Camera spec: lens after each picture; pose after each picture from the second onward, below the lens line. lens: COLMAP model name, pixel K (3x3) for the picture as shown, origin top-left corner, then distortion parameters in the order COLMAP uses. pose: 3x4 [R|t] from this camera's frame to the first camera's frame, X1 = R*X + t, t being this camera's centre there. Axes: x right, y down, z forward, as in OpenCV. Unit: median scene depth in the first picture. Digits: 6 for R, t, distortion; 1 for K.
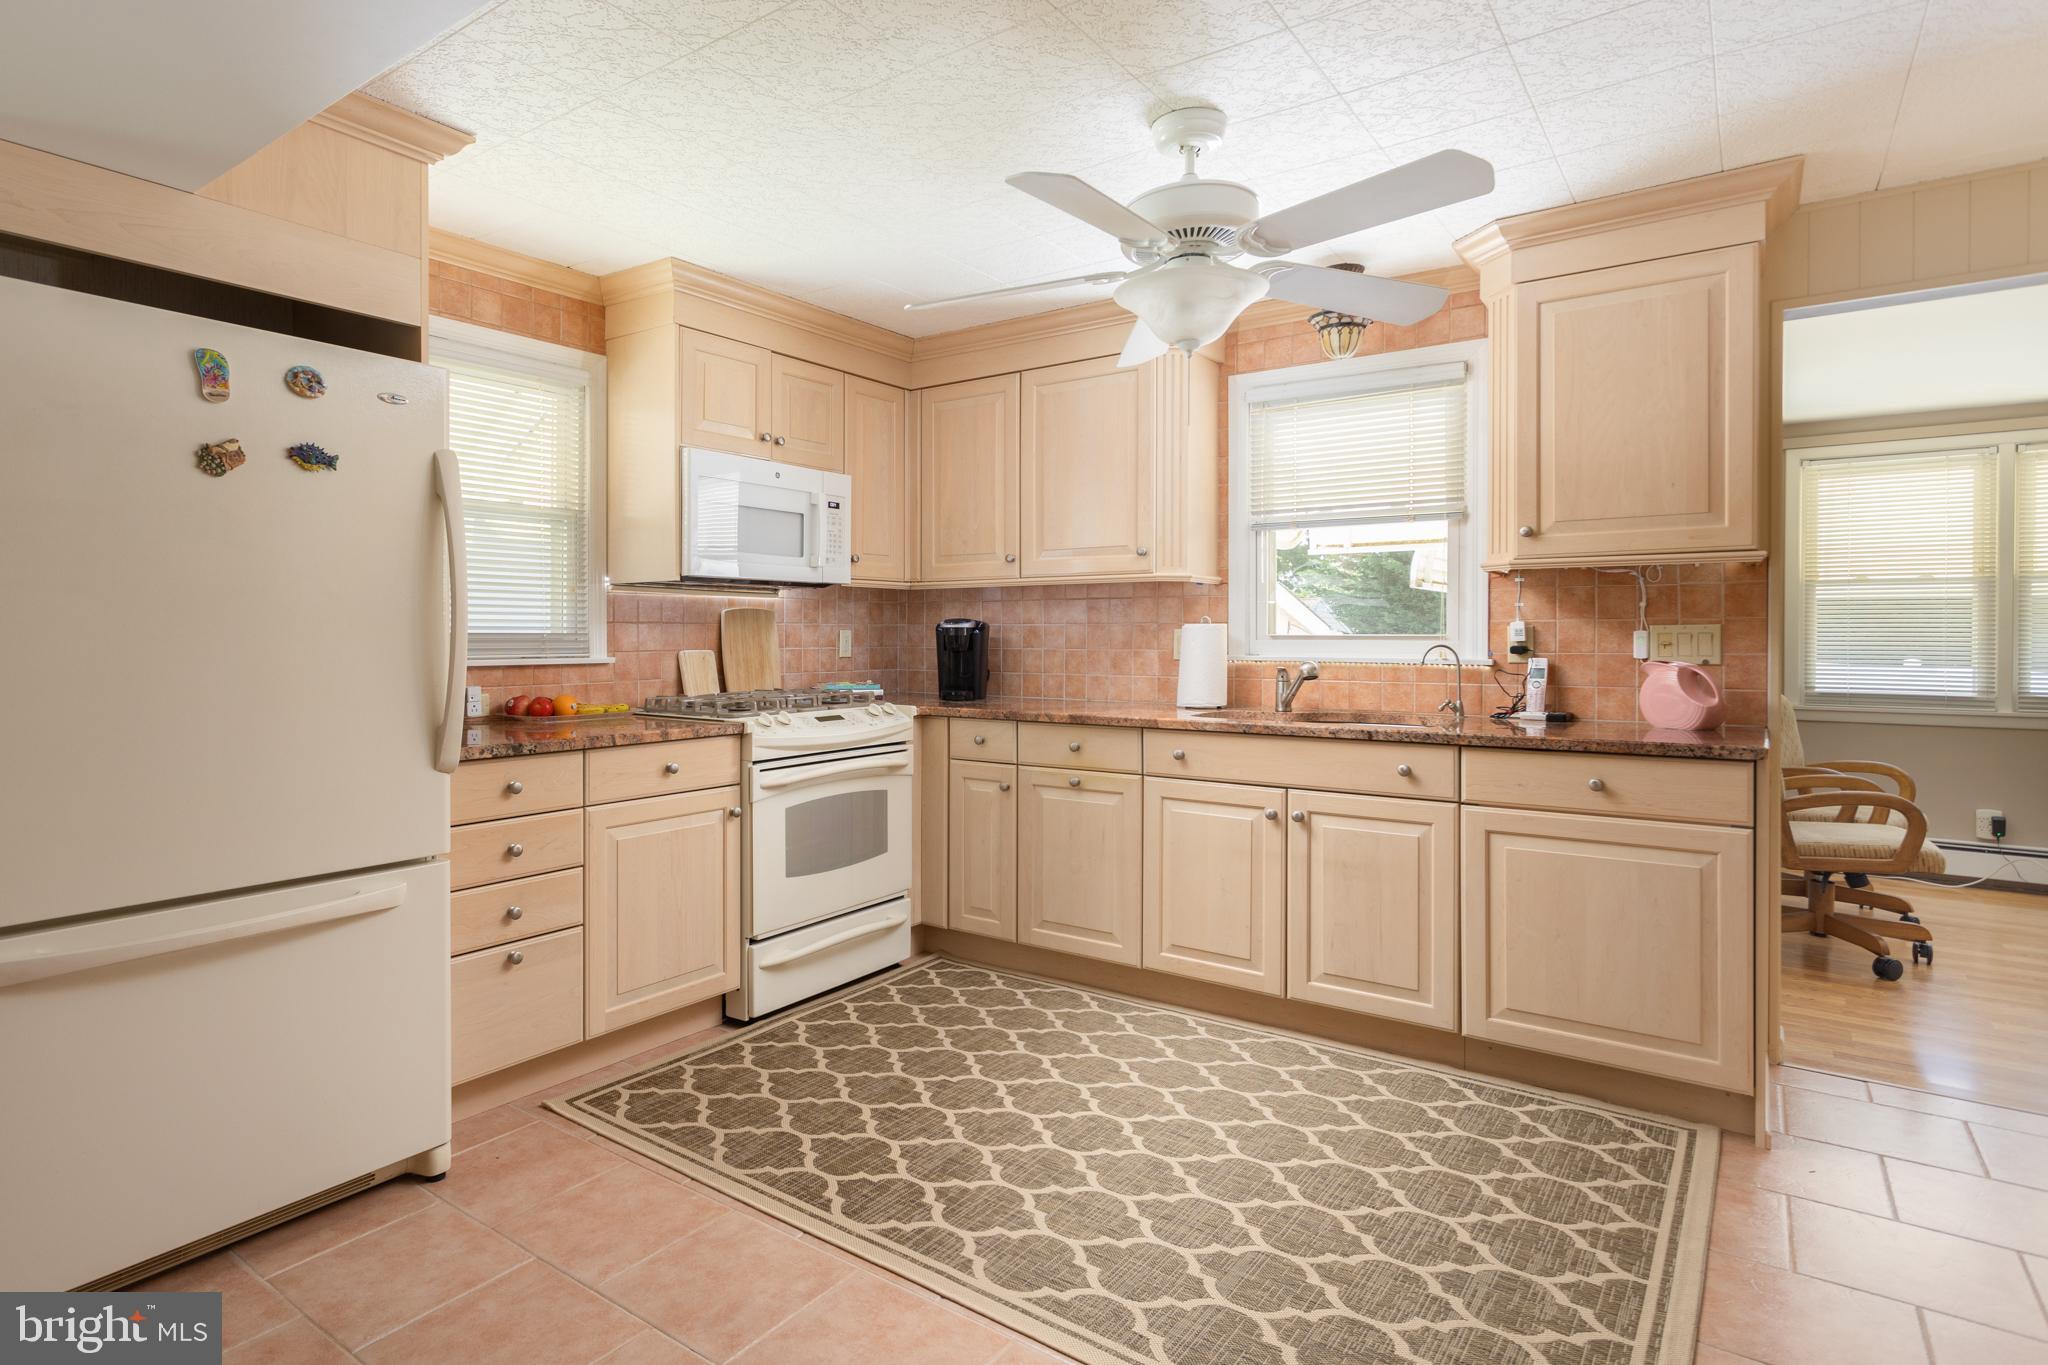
lens RADIAL K [[1016.5, 0, 974.7], [0, 1016.5, 619.7], [0, 0, 1]] dist [-0.000381, 0.000223]
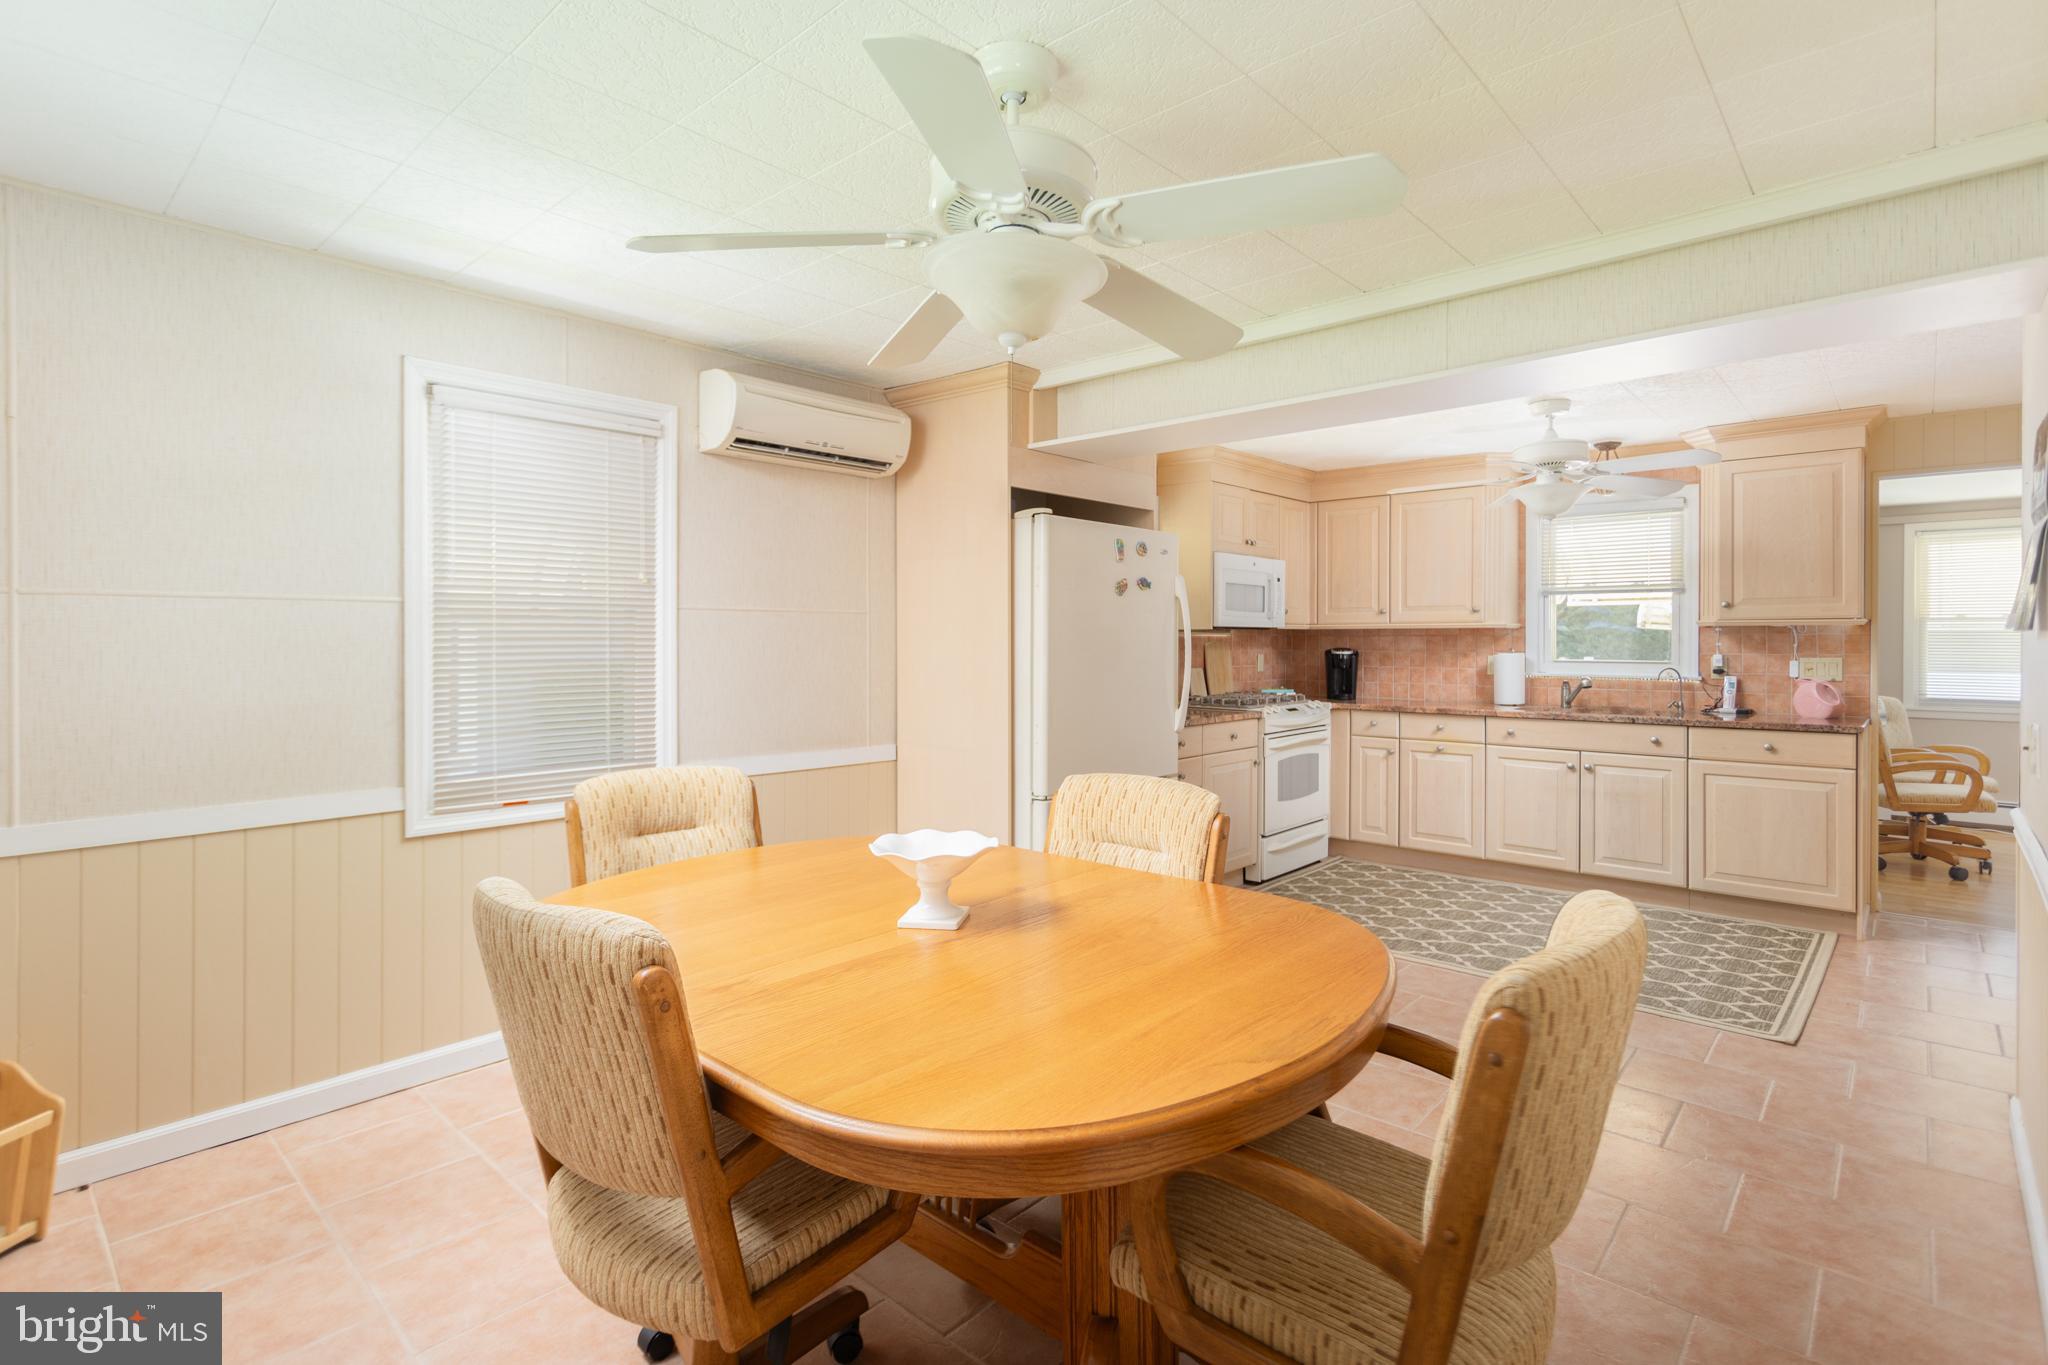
lens RADIAL K [[984.3, 0, 1058.1], [0, 984.3, 622.2], [0, 0, 1]] dist [-0.000292, -0.000085]
pose [[0.997903, 0.000821, -0.064724, -0.436672], [-0.000878, 0.999999, -0.000850, -0.047839], [0.064723, 0.000905, 0.997903, -0.676294]]
